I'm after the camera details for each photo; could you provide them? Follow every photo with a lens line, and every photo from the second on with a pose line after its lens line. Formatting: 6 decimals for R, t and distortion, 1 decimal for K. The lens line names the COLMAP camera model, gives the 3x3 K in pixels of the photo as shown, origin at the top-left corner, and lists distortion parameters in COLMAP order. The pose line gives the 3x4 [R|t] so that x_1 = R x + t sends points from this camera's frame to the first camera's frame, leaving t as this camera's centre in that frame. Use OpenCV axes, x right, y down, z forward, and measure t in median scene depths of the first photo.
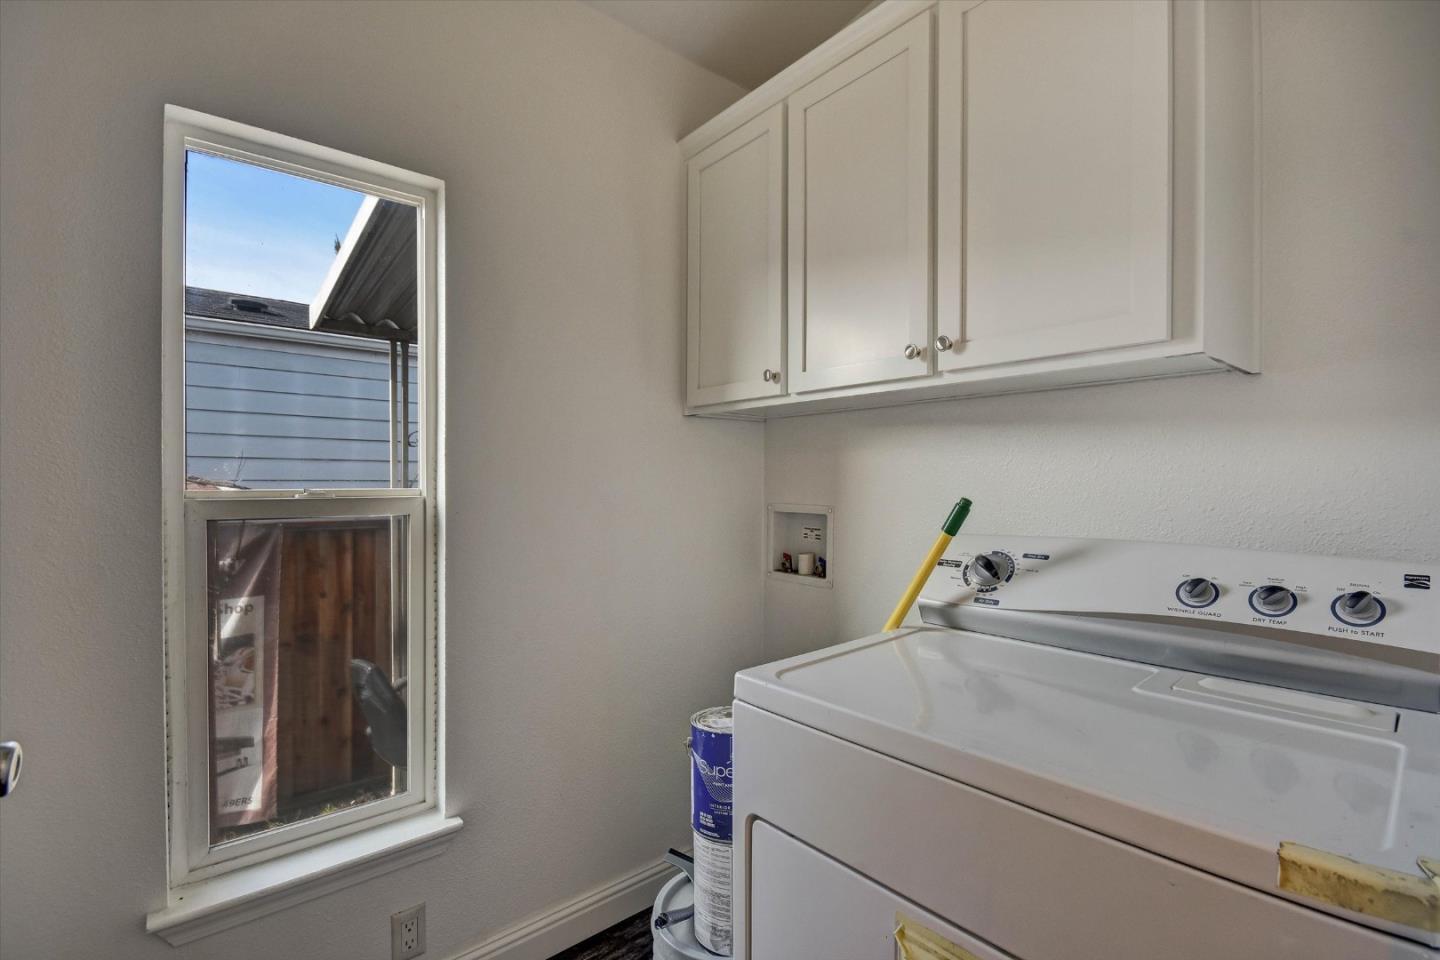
lens RADIAL K [[657.0, 0, 720.5], [0, 657.0, 480.6], [0, 0, 1]] dist [-0.004035, -0.004533]
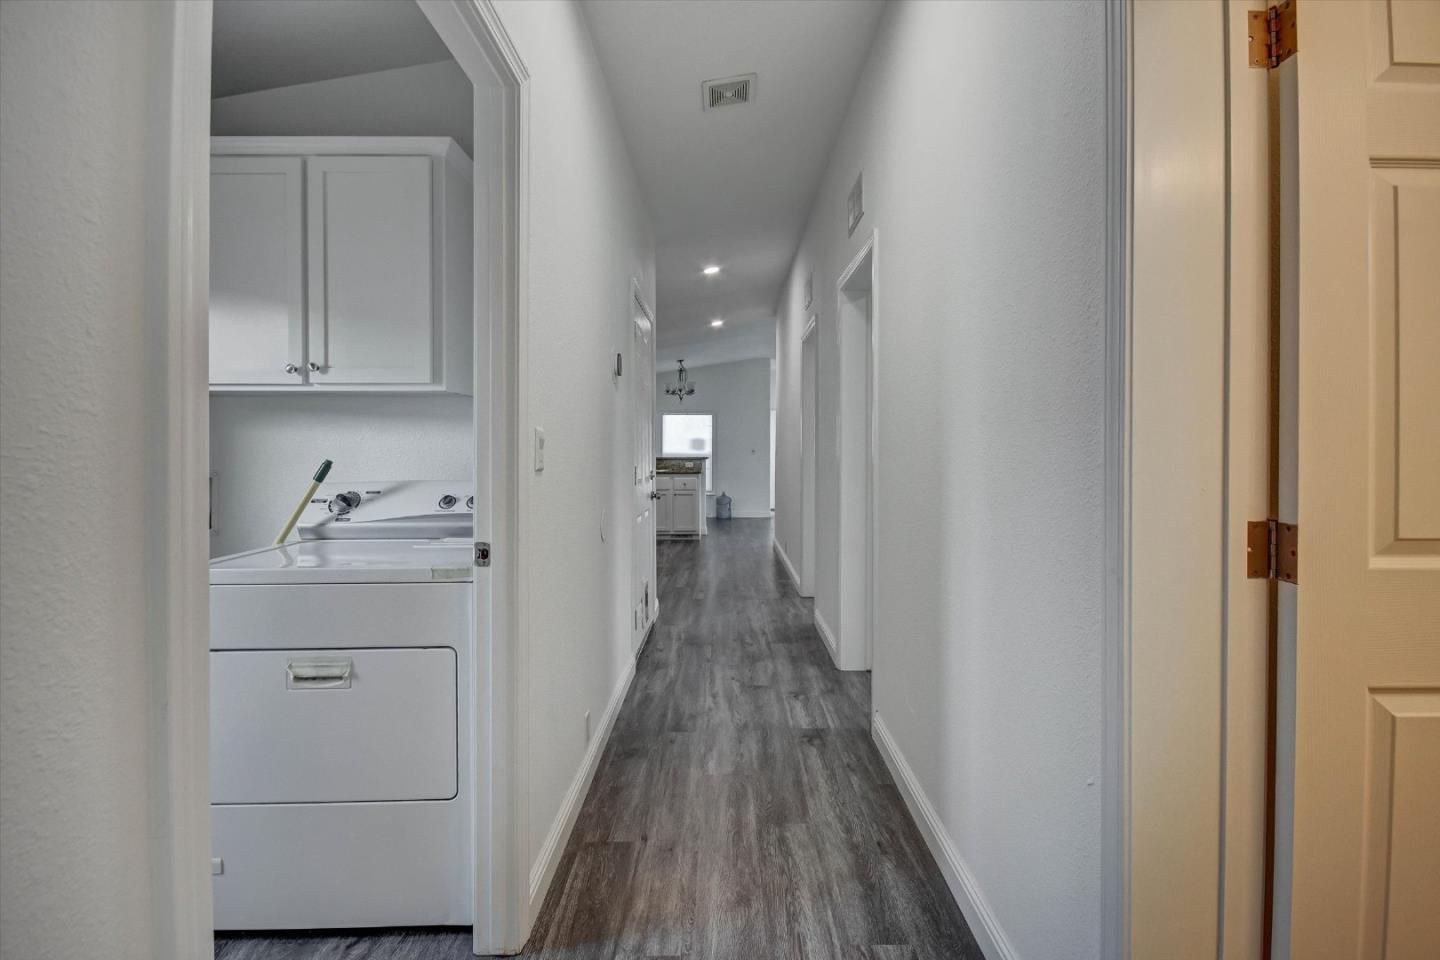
lens RADIAL K [[657.0, 0, 743.1], [0, 657.0, 462.3], [0, 0, 1]] dist [-0.004035, -0.004533]
pose [[0.628304, -0.011673, 0.777880, -0.263083], [-0.000714, 0.999878, 0.015582, 0.005834], [-0.777967, -0.010345, 0.628219, -0.870808]]
